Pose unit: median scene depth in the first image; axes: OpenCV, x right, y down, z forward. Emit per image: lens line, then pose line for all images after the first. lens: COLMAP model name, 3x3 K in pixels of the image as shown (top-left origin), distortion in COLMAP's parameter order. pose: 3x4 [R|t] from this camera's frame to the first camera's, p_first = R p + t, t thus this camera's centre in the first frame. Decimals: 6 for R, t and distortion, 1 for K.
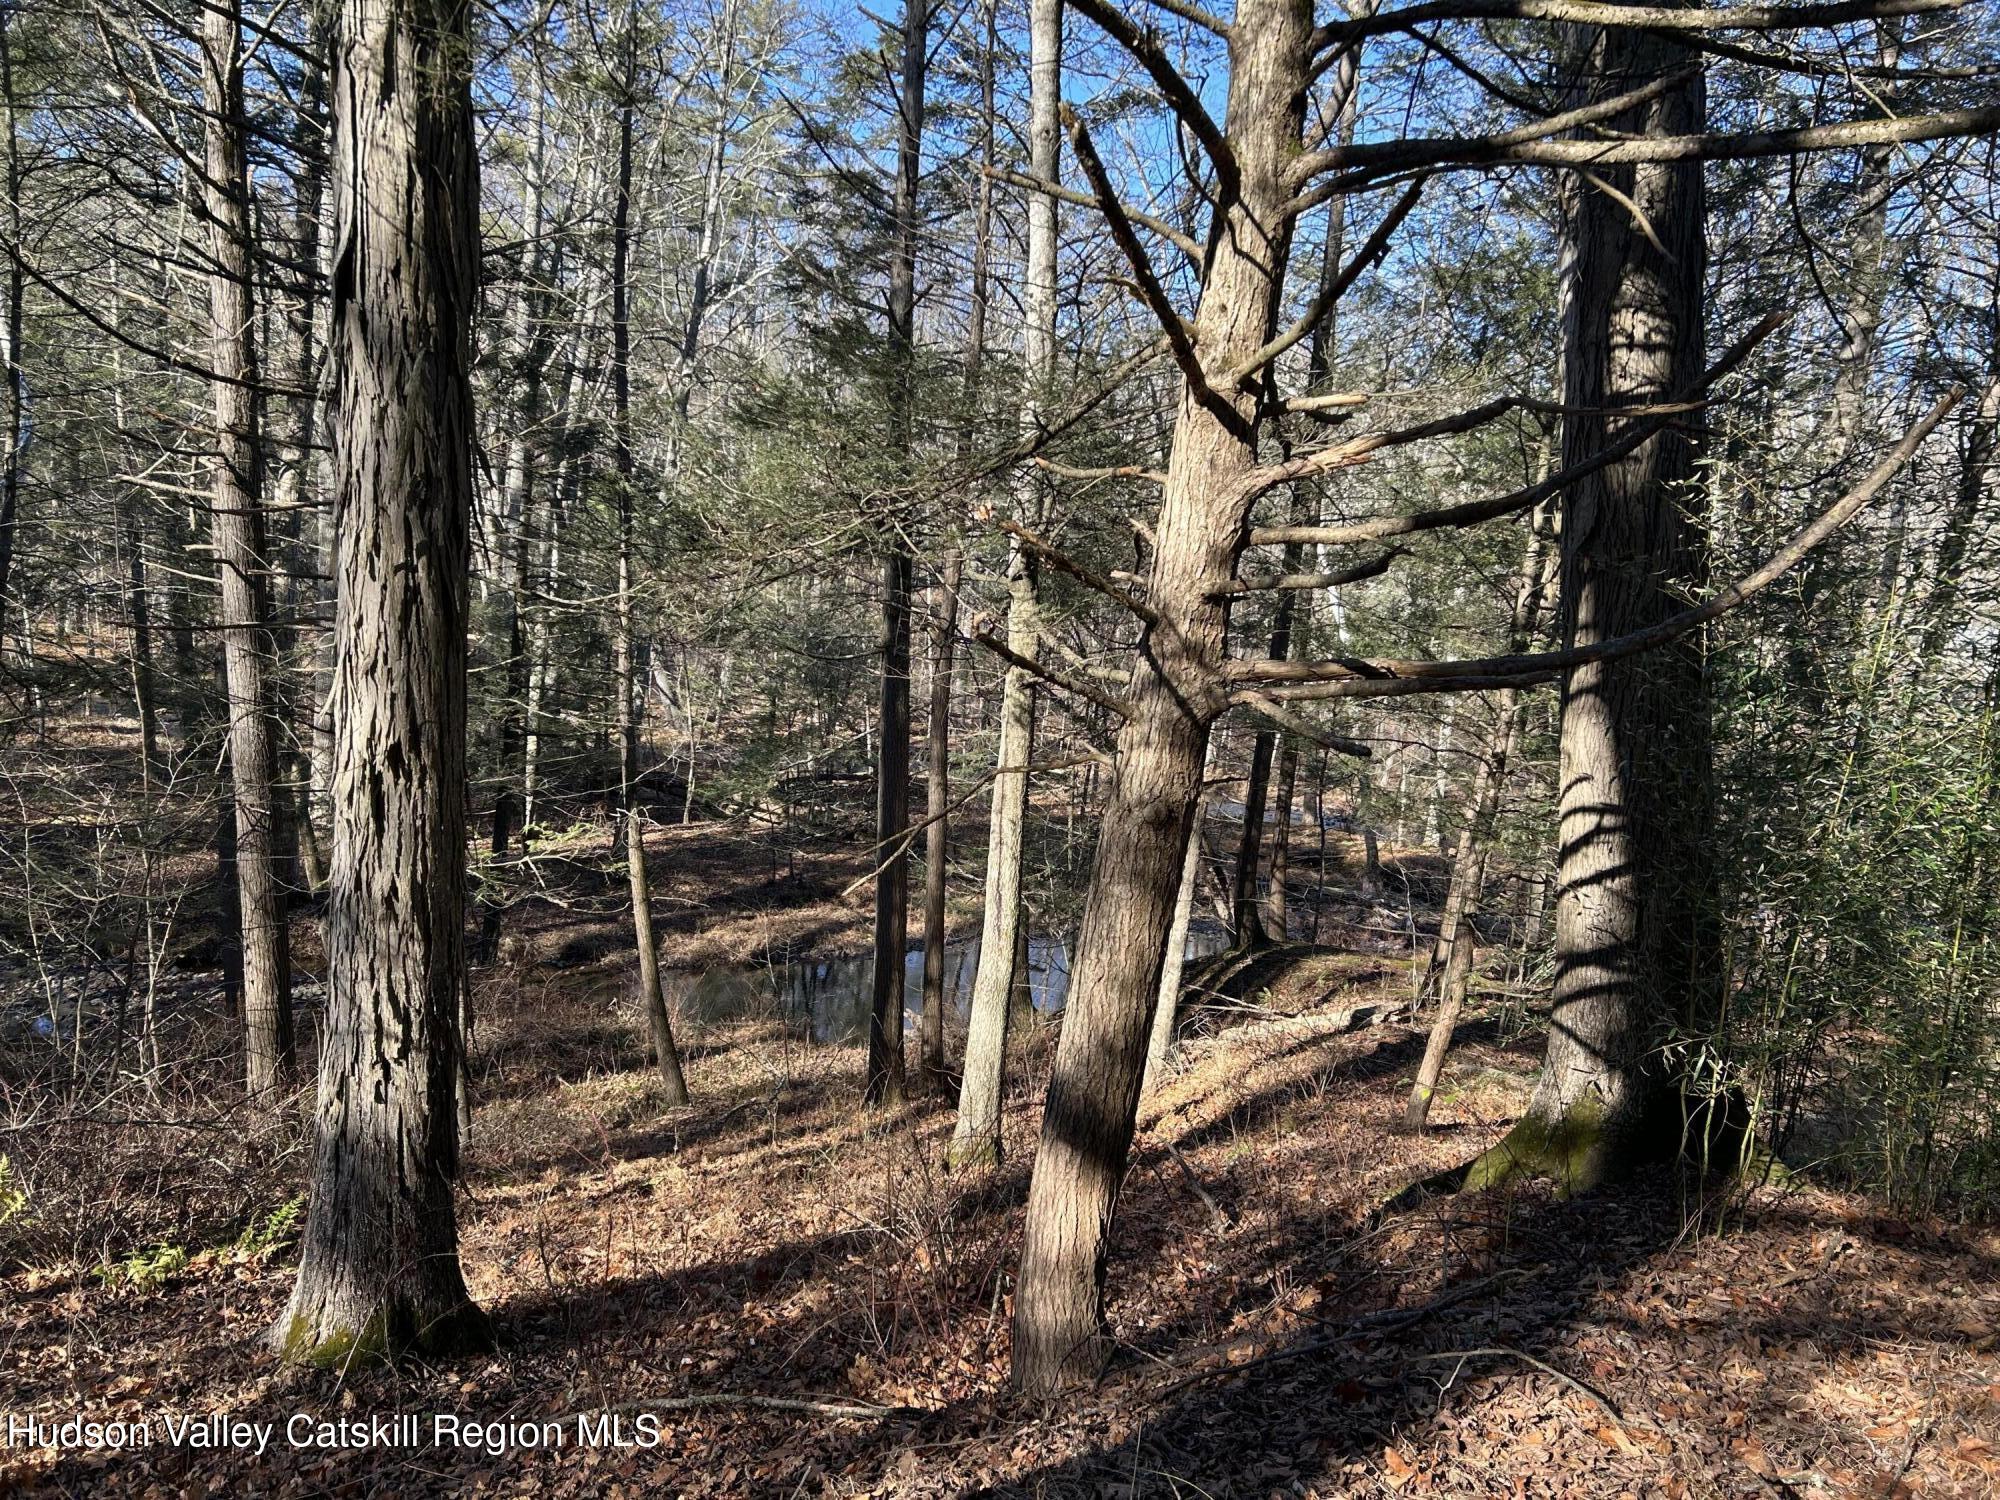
lens RADIAL K [[1479.4, 0, 1000.0], [0, 1479.4, 750.0], [0, 0, 1]] dist [0.009071, -0.001476]
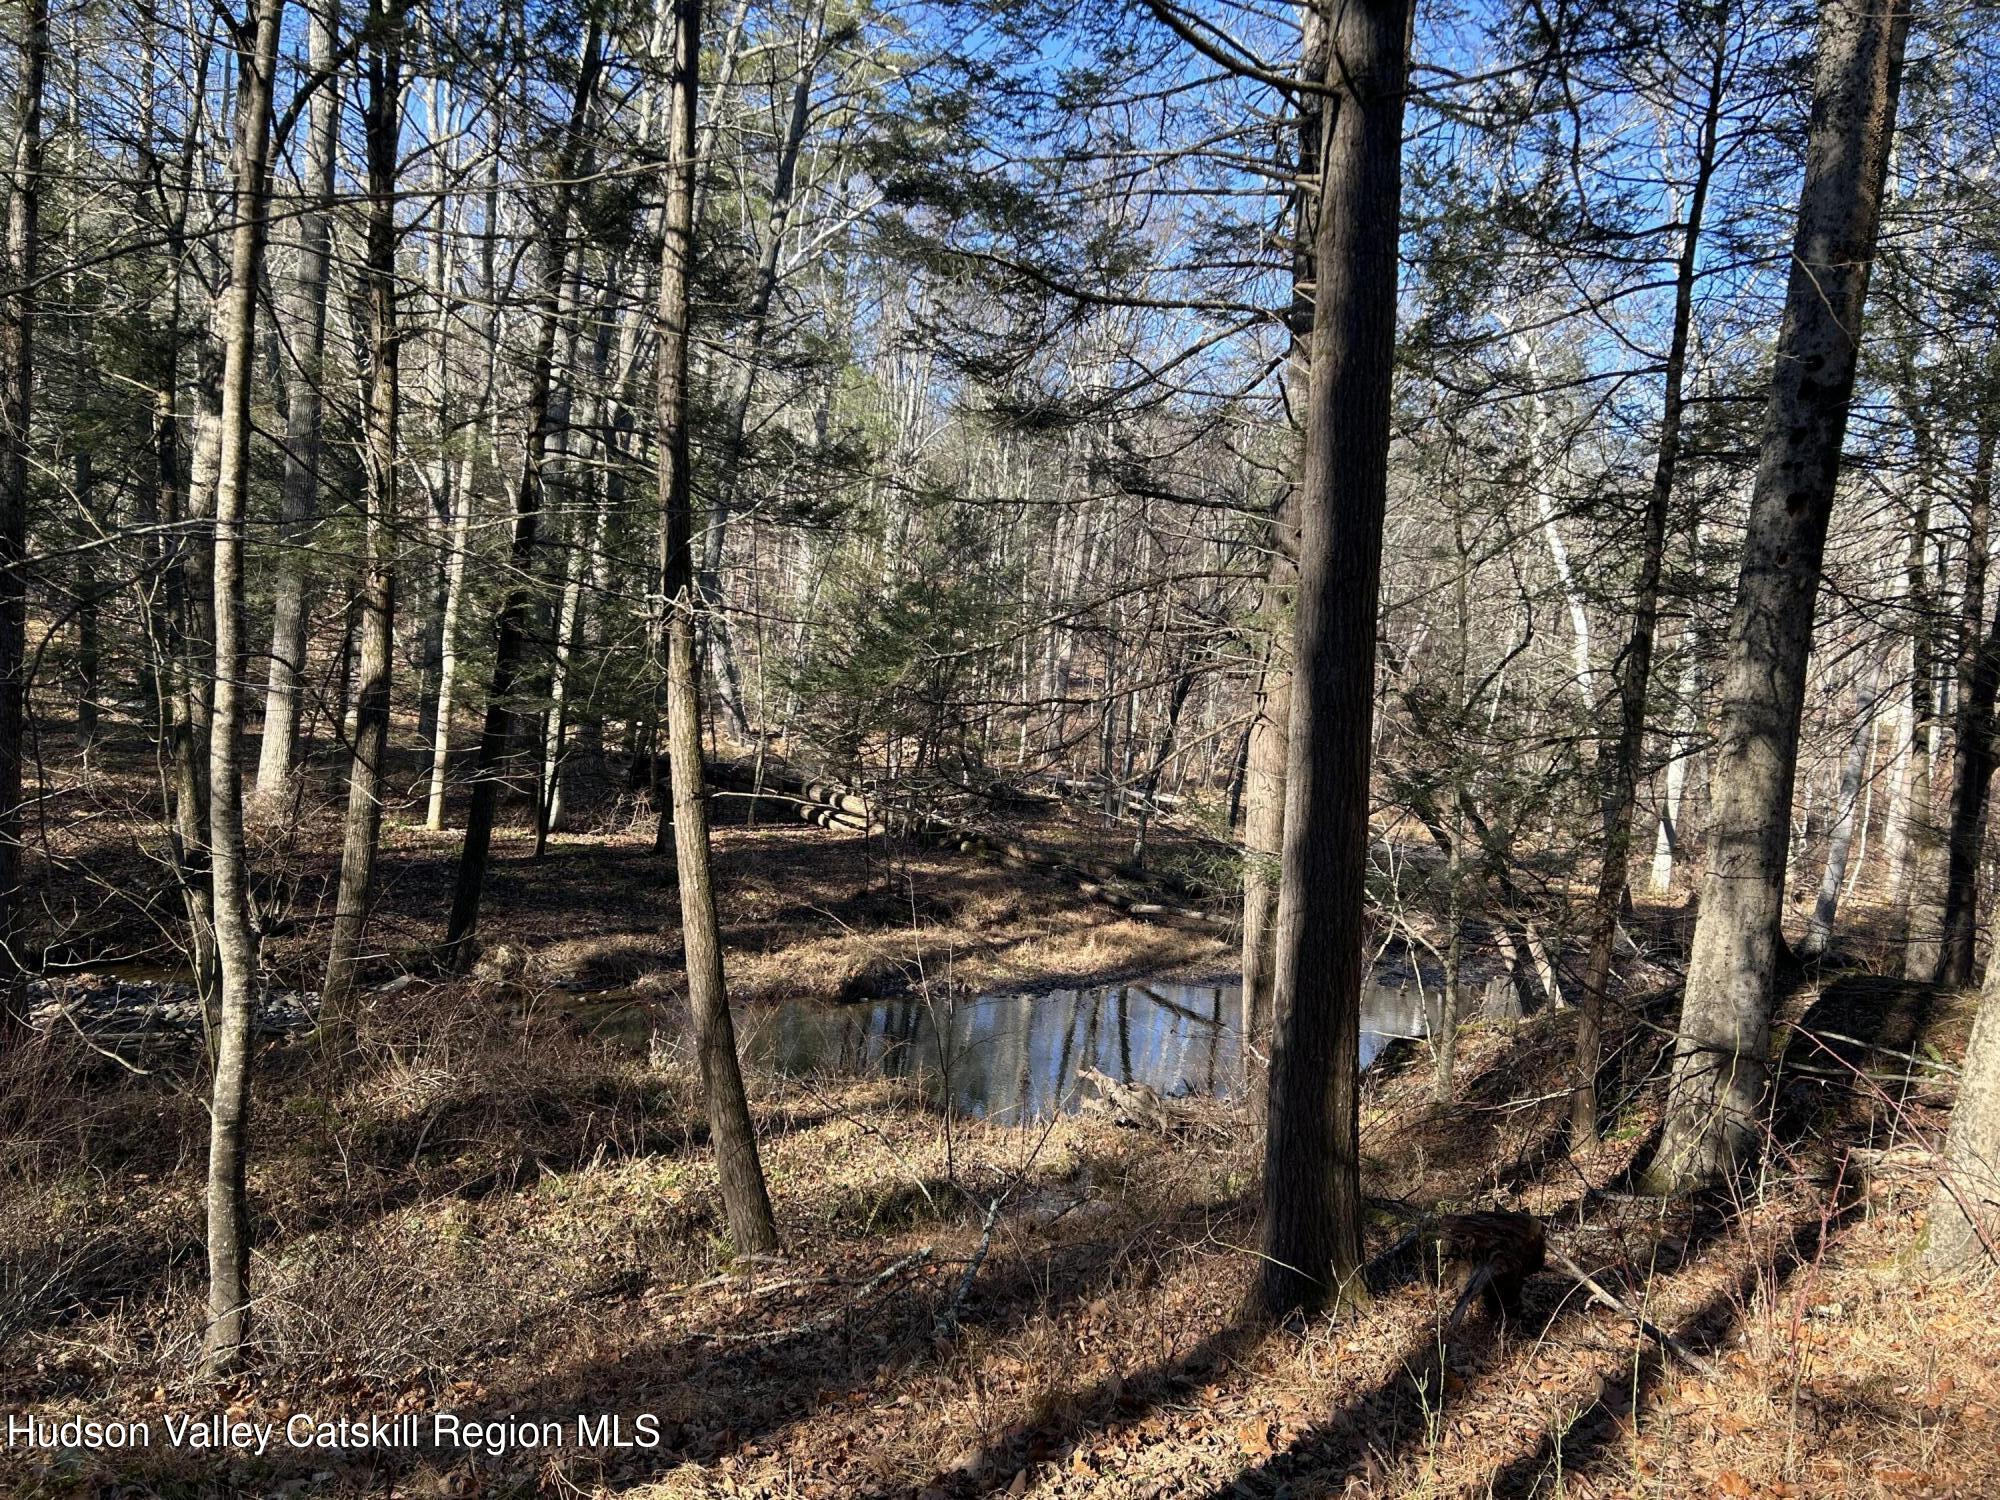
lens RADIAL K [[1485.3, 0, 996.0], [0, 1485.3, 710.1], [0, 0, 1]] dist [0.116619, -0.000348]
pose [[0.998746, 0.028522, -0.041138, -0.115292], [-0.031294, 0.997166, -0.068419, 0.091053], [0.039070, 0.069620, 0.996808, 0.466620]]
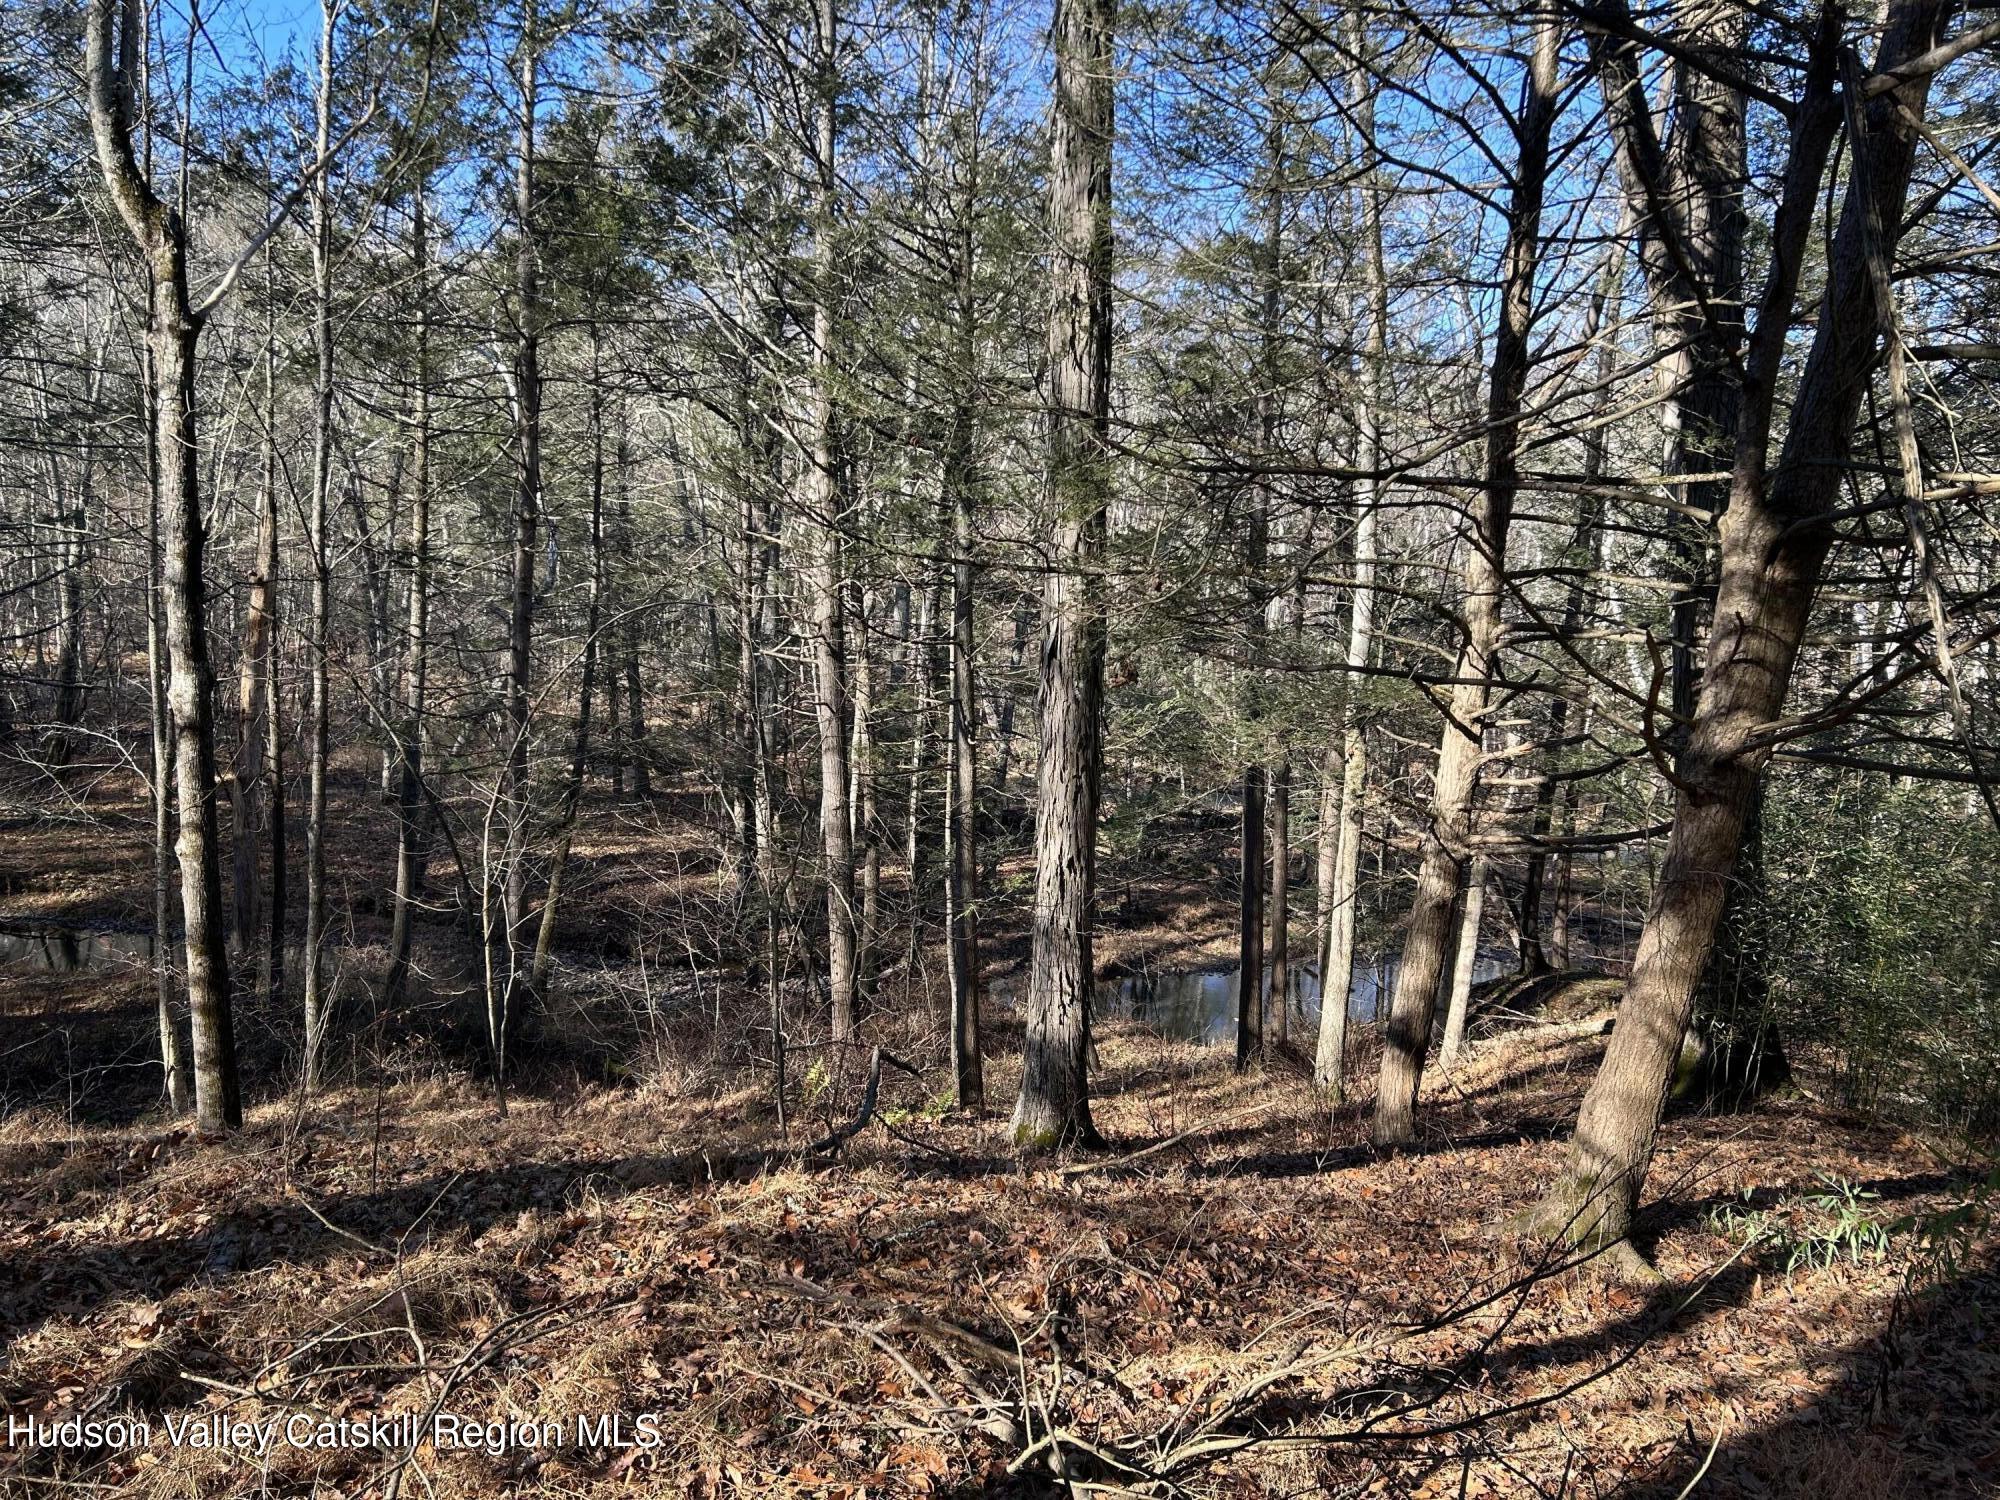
lens RADIAL K [[1429.4, 0, 1000.0], [0, 1429.4, 750.0], [0, 0, 1]] dist [0.058870, -0.000082]
pose [[0.979792, -0.007437, -0.199883, -0.025622], [0.003829, 0.999823, -0.018429, -0.034594], [0.199984, 0.017291, 0.979647, -0.302230]]
